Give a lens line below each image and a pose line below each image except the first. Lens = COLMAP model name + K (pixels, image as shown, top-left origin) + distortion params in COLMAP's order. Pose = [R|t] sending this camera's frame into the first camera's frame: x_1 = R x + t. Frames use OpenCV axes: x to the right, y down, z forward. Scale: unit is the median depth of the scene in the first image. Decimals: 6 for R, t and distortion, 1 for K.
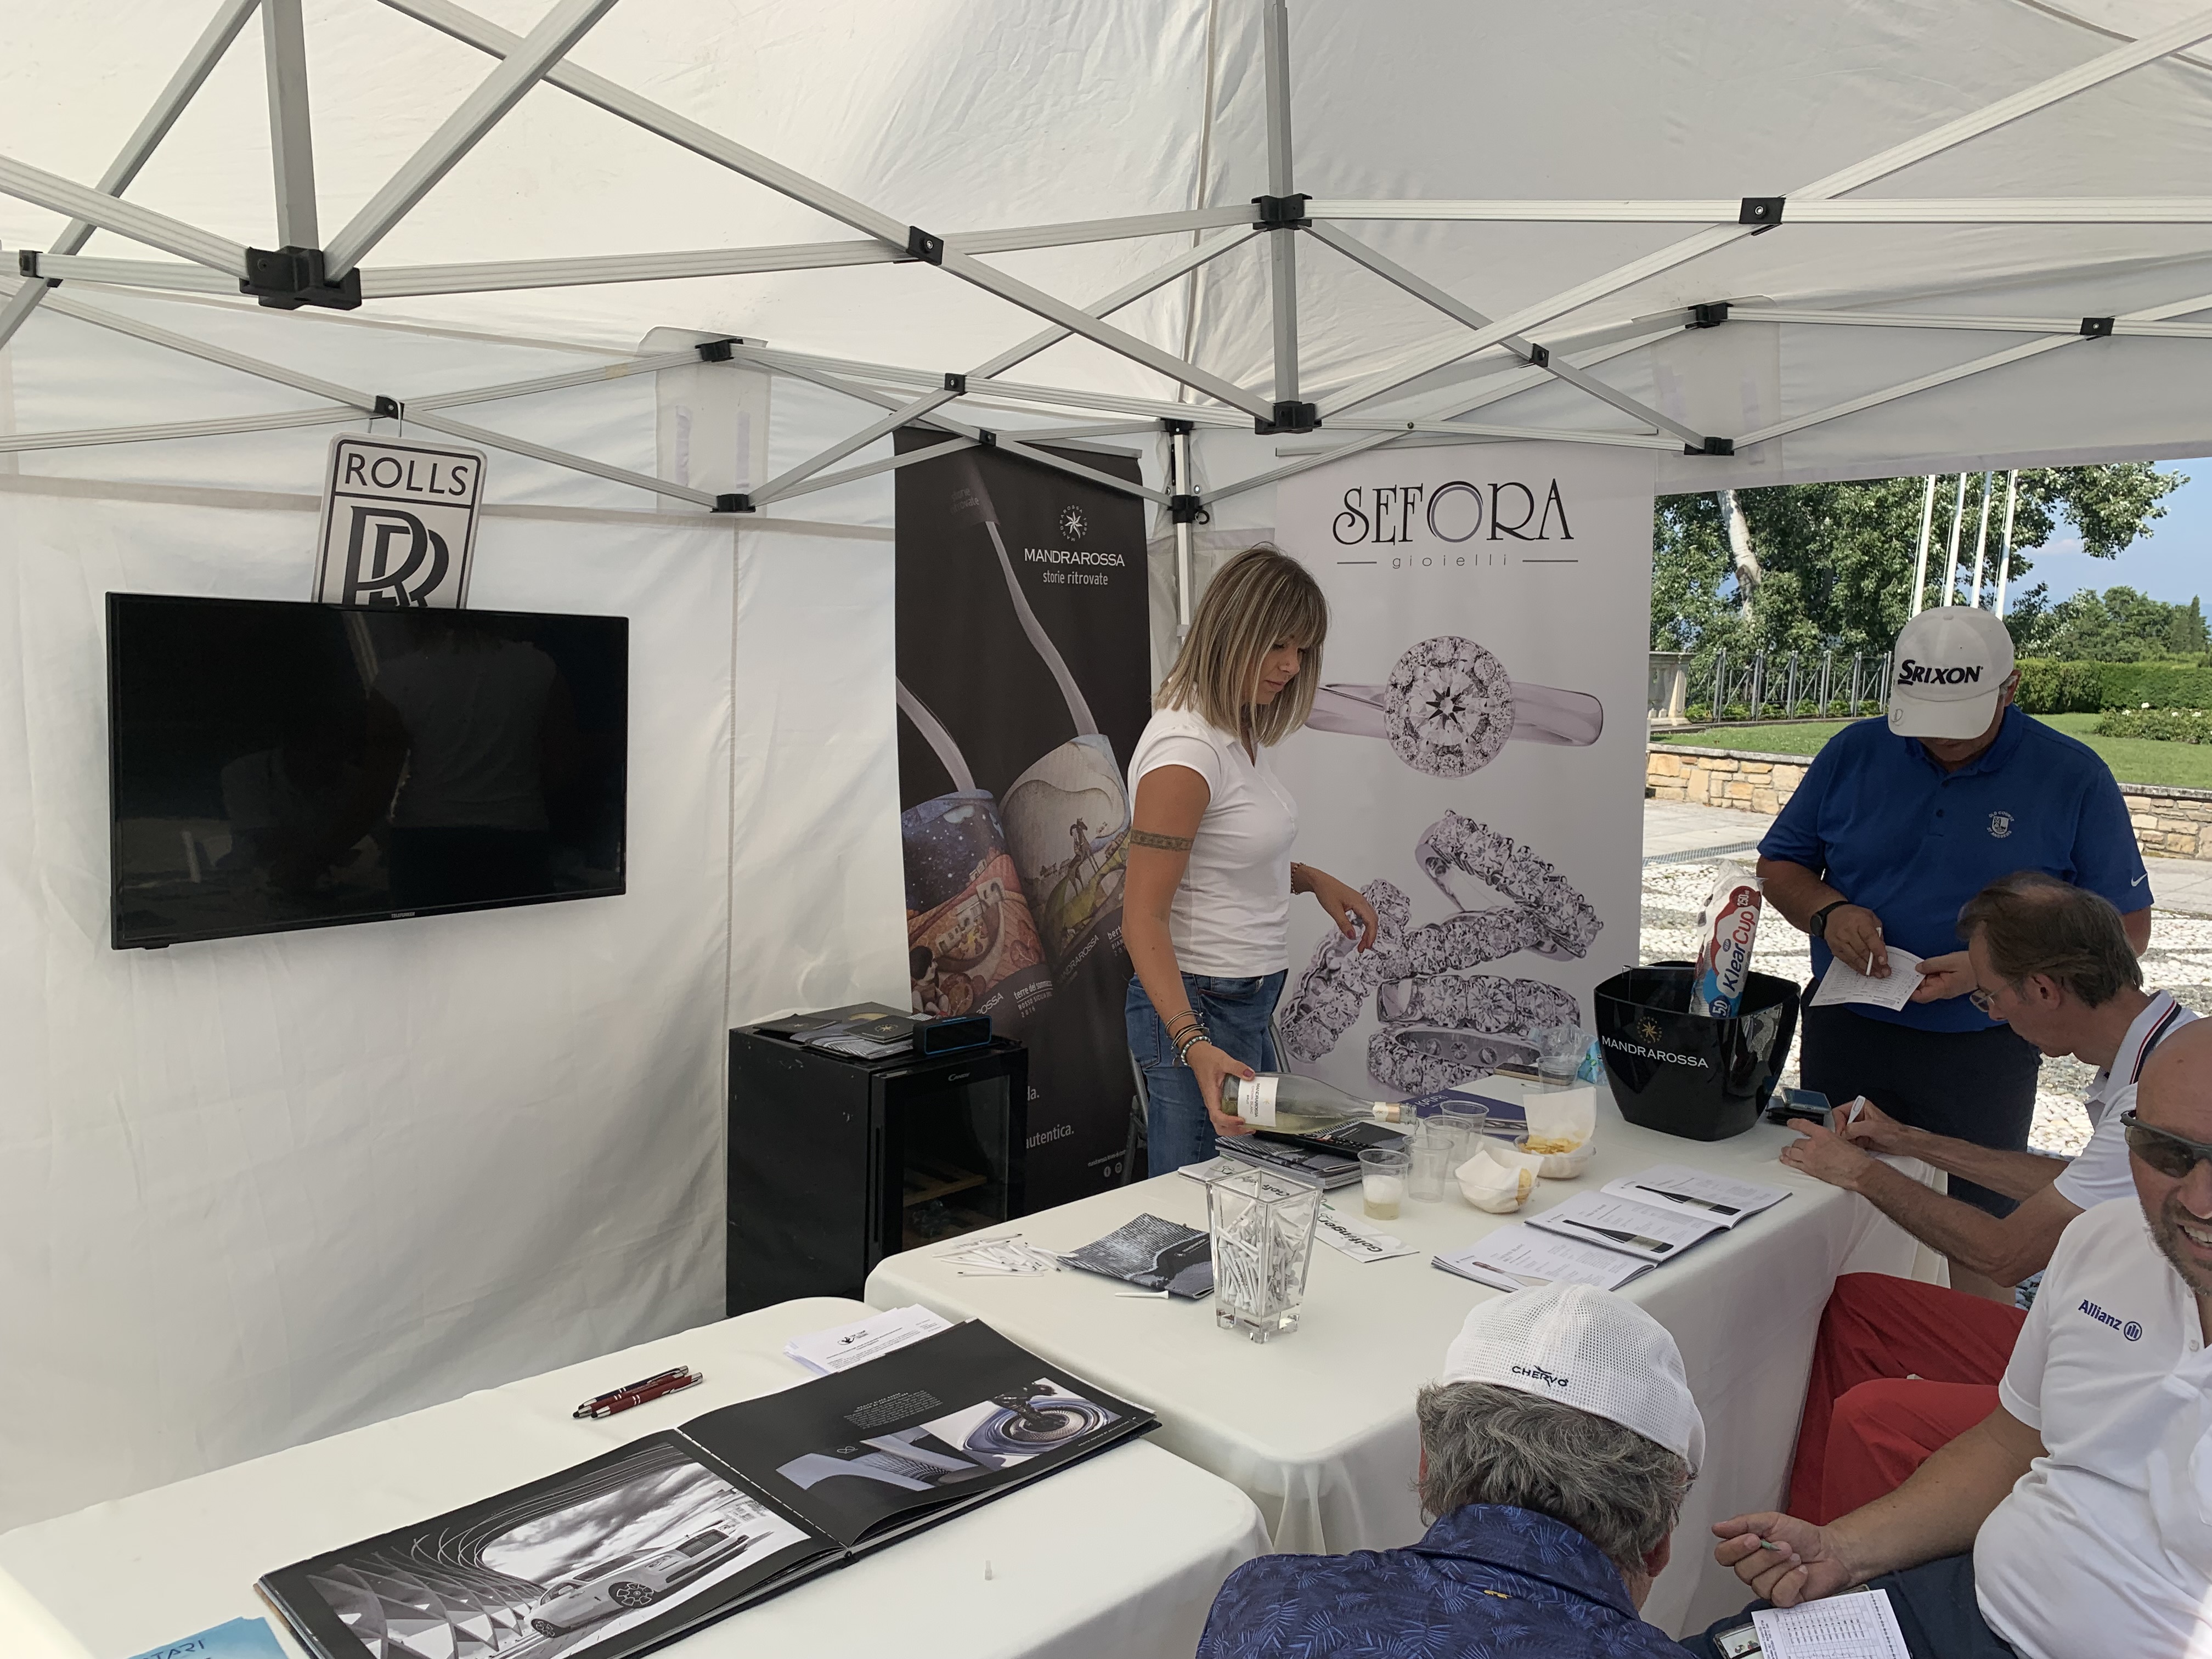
lens RADIAL K [[1689.3, 0, 1107.8], [0, 1689.3, 818.6], [0, 0, 1]] dist [0.018696, -0.031922]
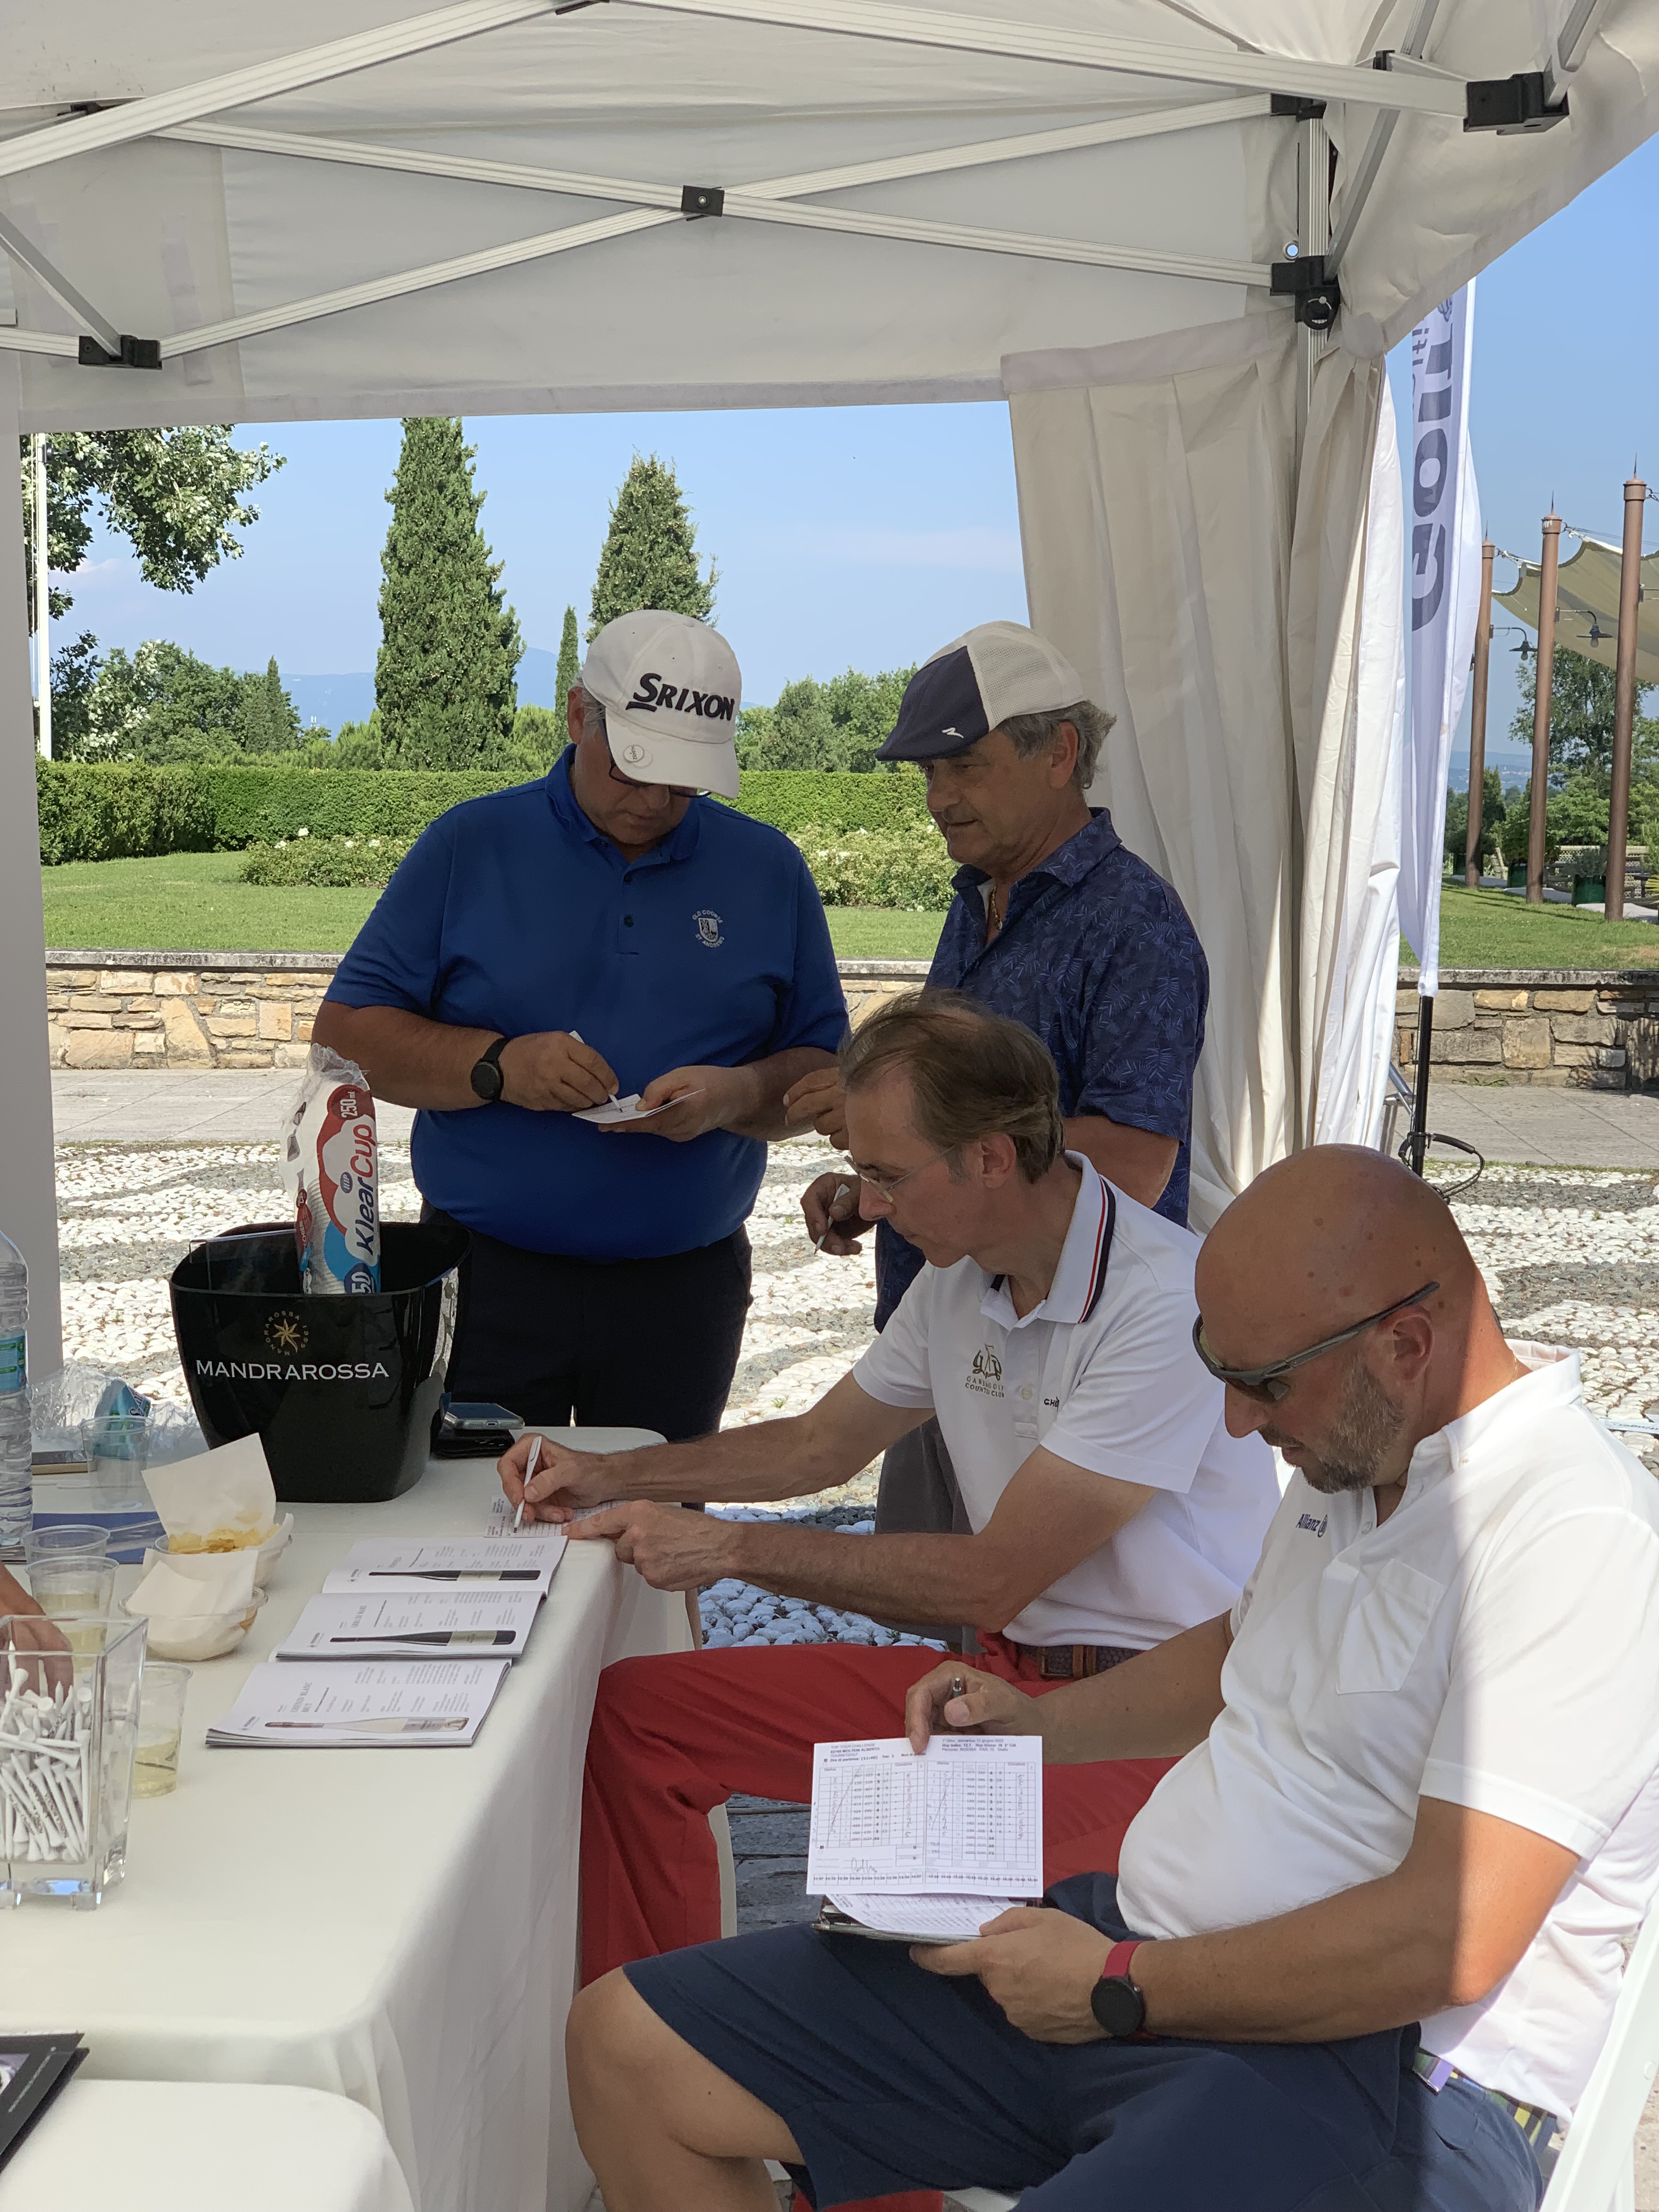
lens RADIAL K [[3304.8, 0, 842.2], [0, 3304.8, 1112.8], [0, 0, 1]] dist [0.004757, 0.000000]
pose [[0.733623, -0.100043, 0.672153, -0.292782], [0.097988, 0.994341, 0.041048, 0.019179], [-0.672455, 0.035749, 0.739274, 0.011908]]
